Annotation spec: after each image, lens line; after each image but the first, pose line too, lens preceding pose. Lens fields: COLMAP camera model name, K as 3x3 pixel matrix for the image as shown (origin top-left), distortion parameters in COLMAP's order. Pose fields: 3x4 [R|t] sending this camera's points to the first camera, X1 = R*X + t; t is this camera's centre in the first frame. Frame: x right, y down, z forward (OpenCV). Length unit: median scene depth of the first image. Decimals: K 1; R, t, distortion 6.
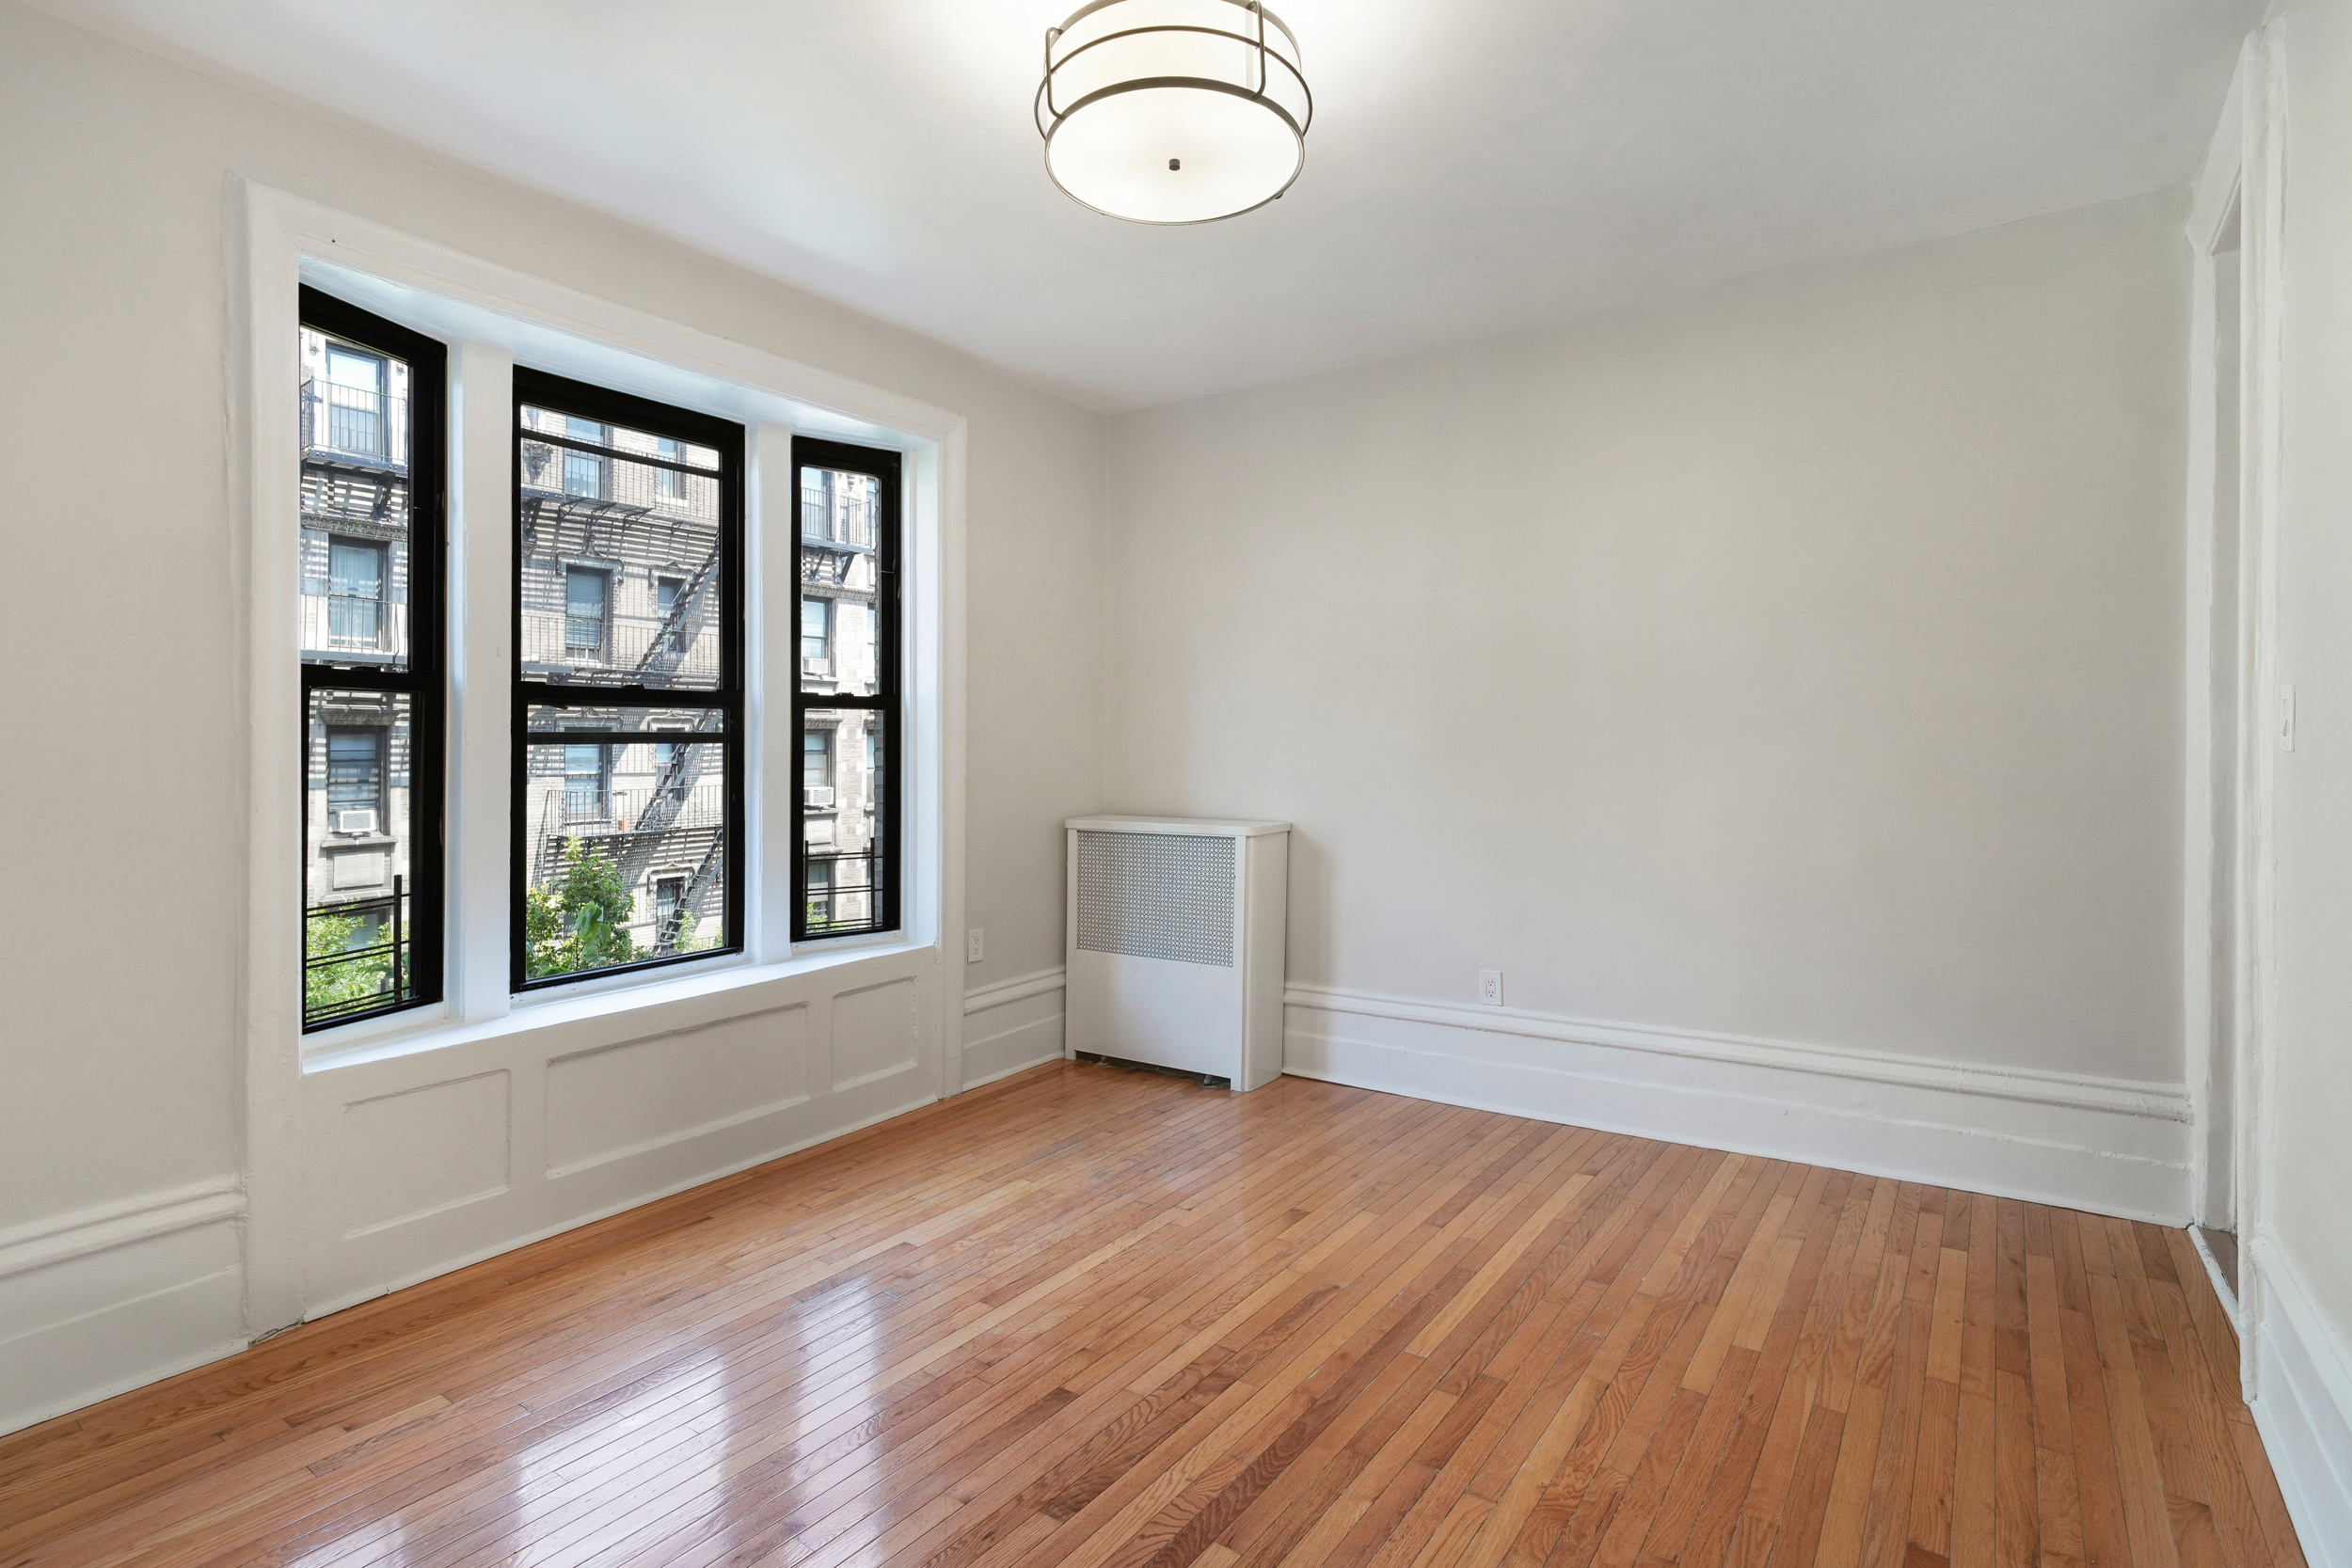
lens RADIAL K [[1110.2, 0, 1172.7], [0, 1110.2, 745.8], [0, 0, 1]] dist [0.028695, 0.000155]
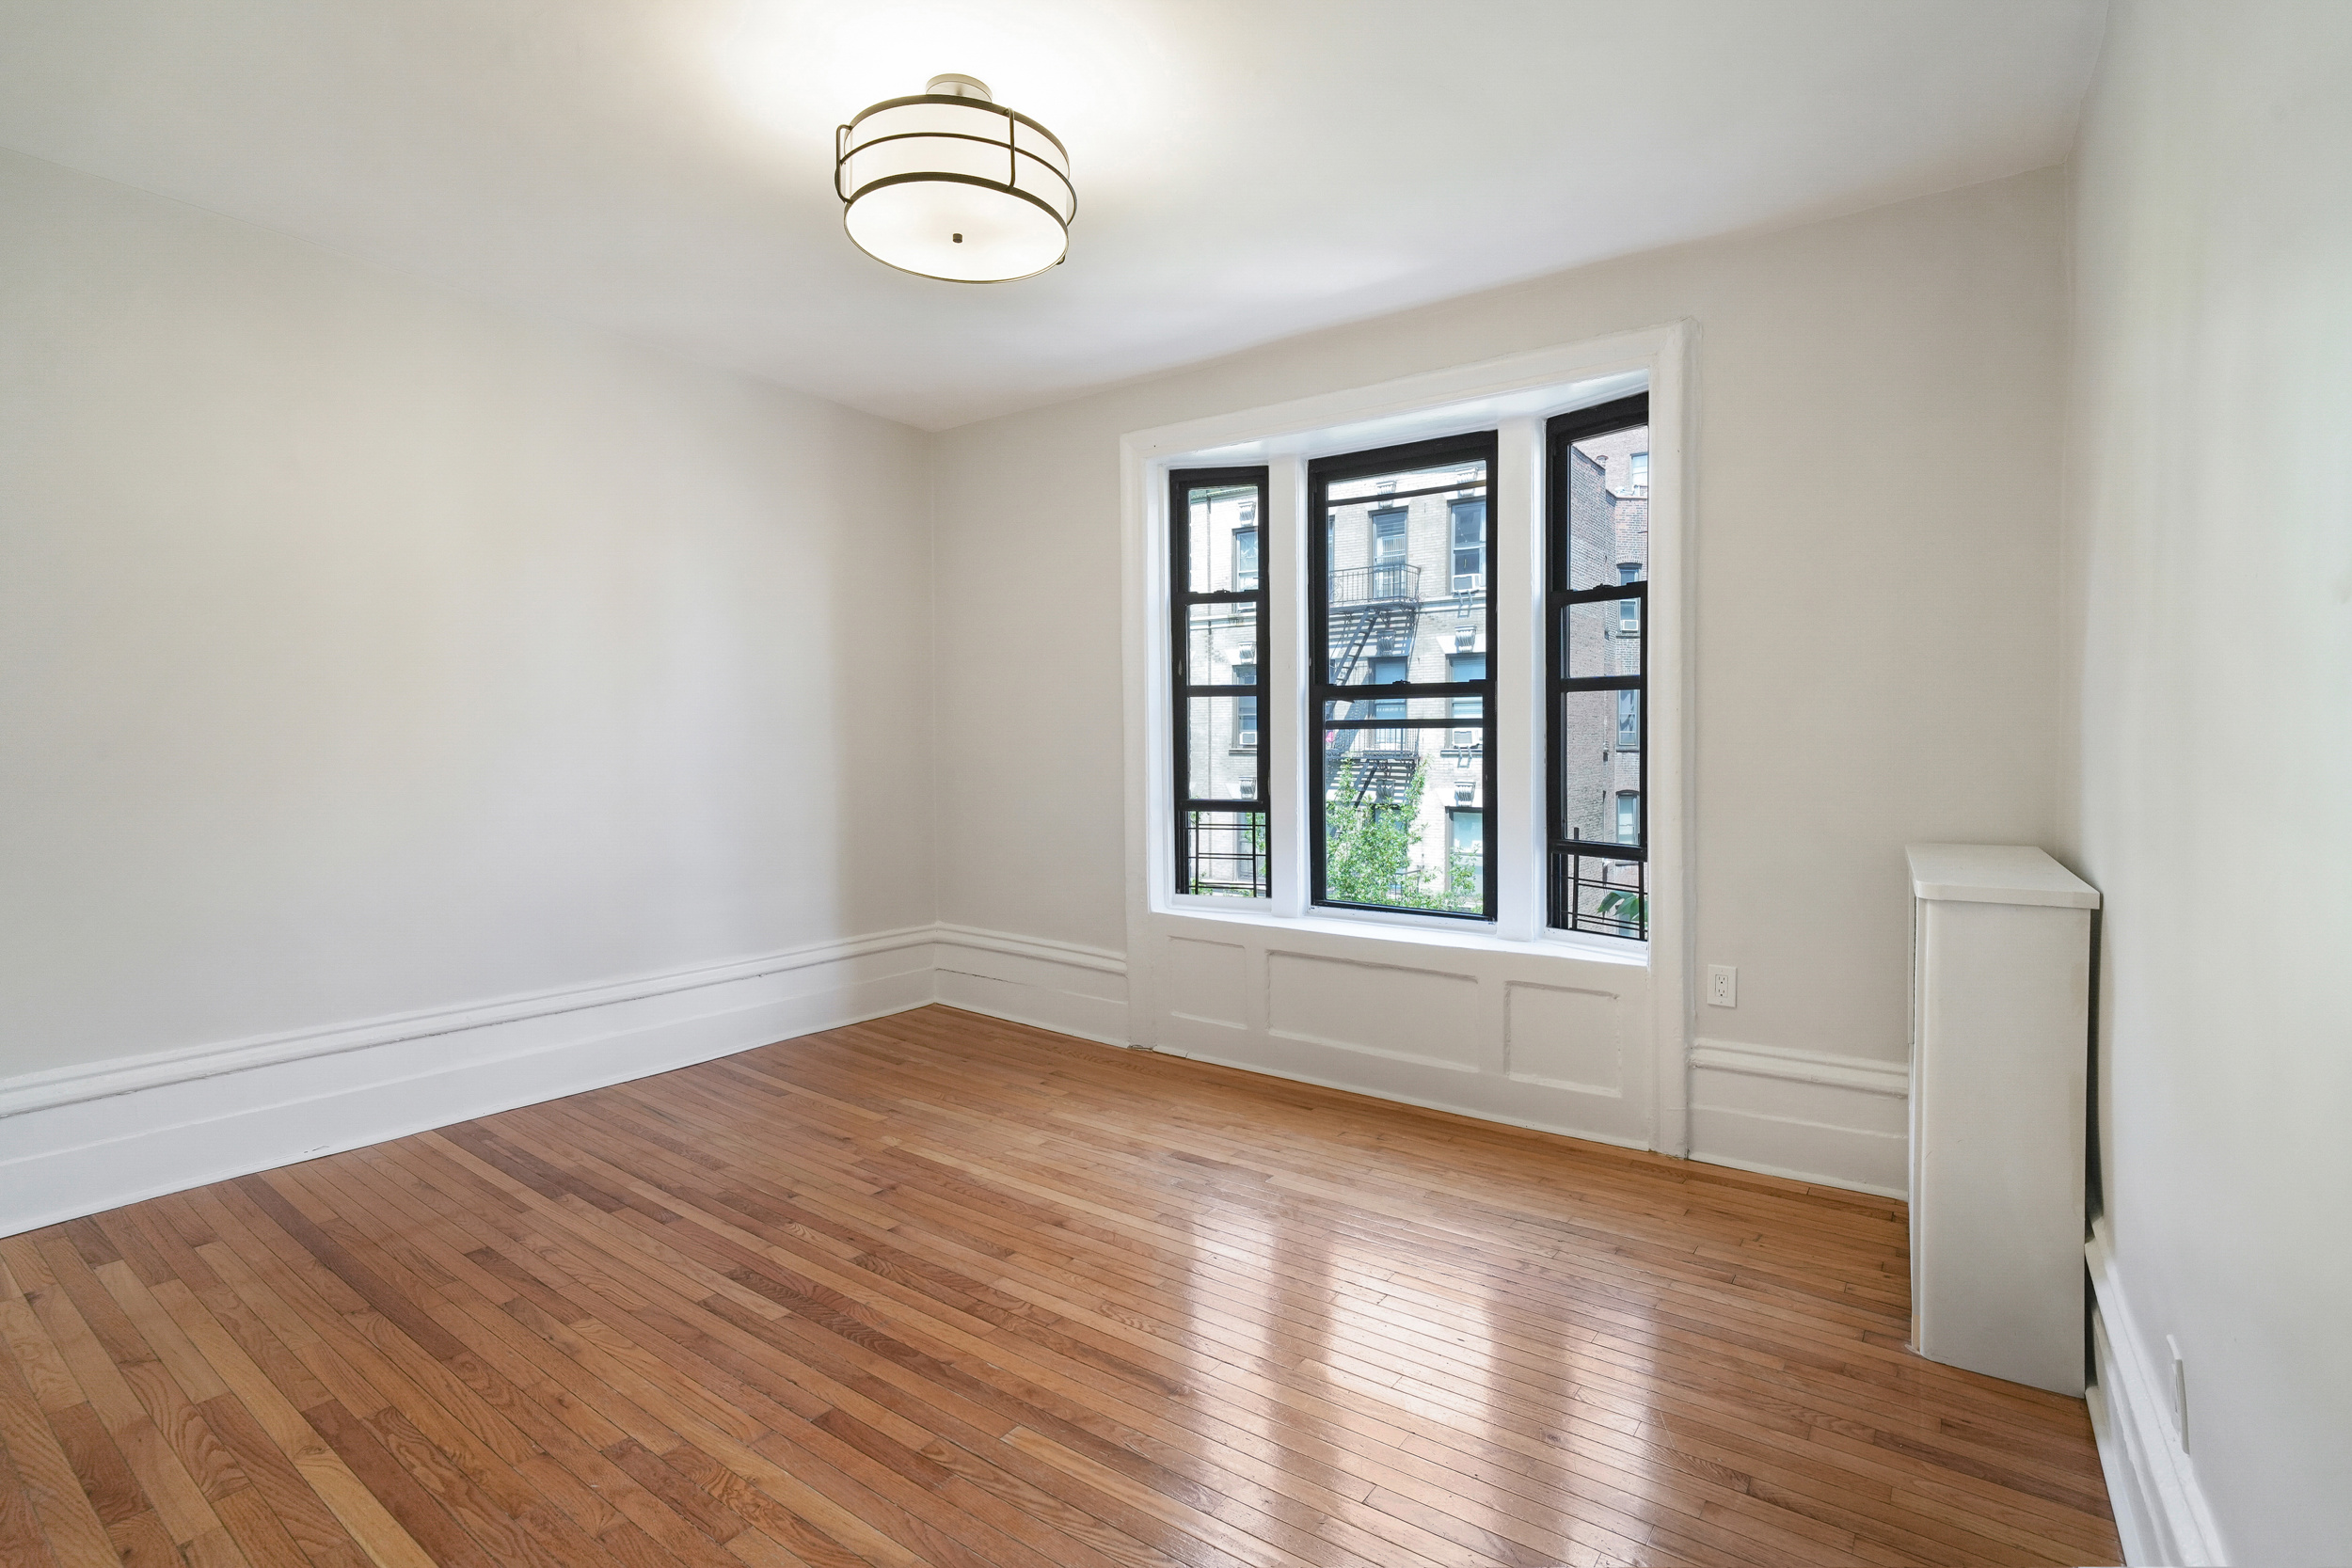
lens RADIAL K [[1076.0, 0, 1175.5], [0, 1076.0, 726.4], [0, 0, 1]] dist [-0.000710, -0.000291]
pose [[0.034398, 0.002280, -0.999406, 0.756401], [0.003363, 0.999991, 0.002397, -0.008557], [0.999403, -0.003443, 0.034390, 0.785986]]
